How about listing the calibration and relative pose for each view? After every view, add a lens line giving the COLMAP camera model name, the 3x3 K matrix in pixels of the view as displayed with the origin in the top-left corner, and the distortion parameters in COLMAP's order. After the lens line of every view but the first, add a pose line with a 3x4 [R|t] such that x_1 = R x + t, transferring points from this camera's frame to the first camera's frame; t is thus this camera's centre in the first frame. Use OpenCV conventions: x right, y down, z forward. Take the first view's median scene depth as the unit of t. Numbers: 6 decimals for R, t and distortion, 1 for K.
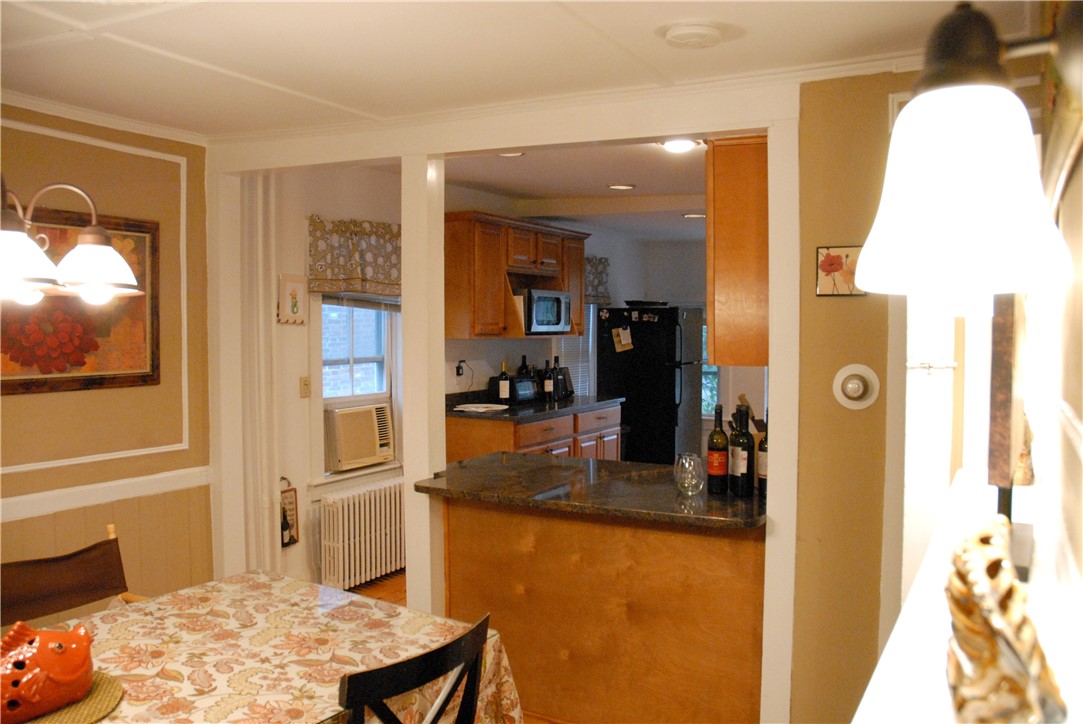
lens RADIAL K [[844.0, 0, 541.5], [0, 844.0, 362.0], [0, 0, 1]] dist [0.000360, 0.000000]
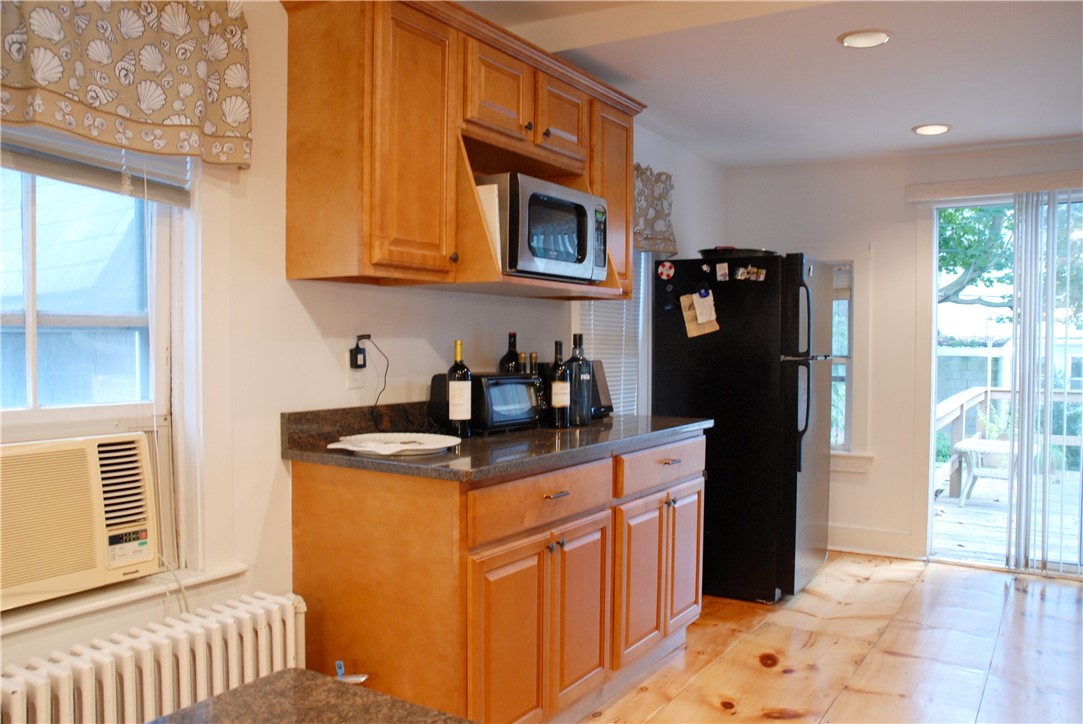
lens RADIAL K [[880.0, 0, 541.5], [0, 880.0, 362.0], [0, 0, 1]] dist [-0.126006, -0.000273]
pose [[0.999310, 0.004603, -0.036844, 0.016063], [-0.005287, 0.999815, -0.018483, 0.019133], [0.036752, 0.018665, 0.999150, 0.503555]]
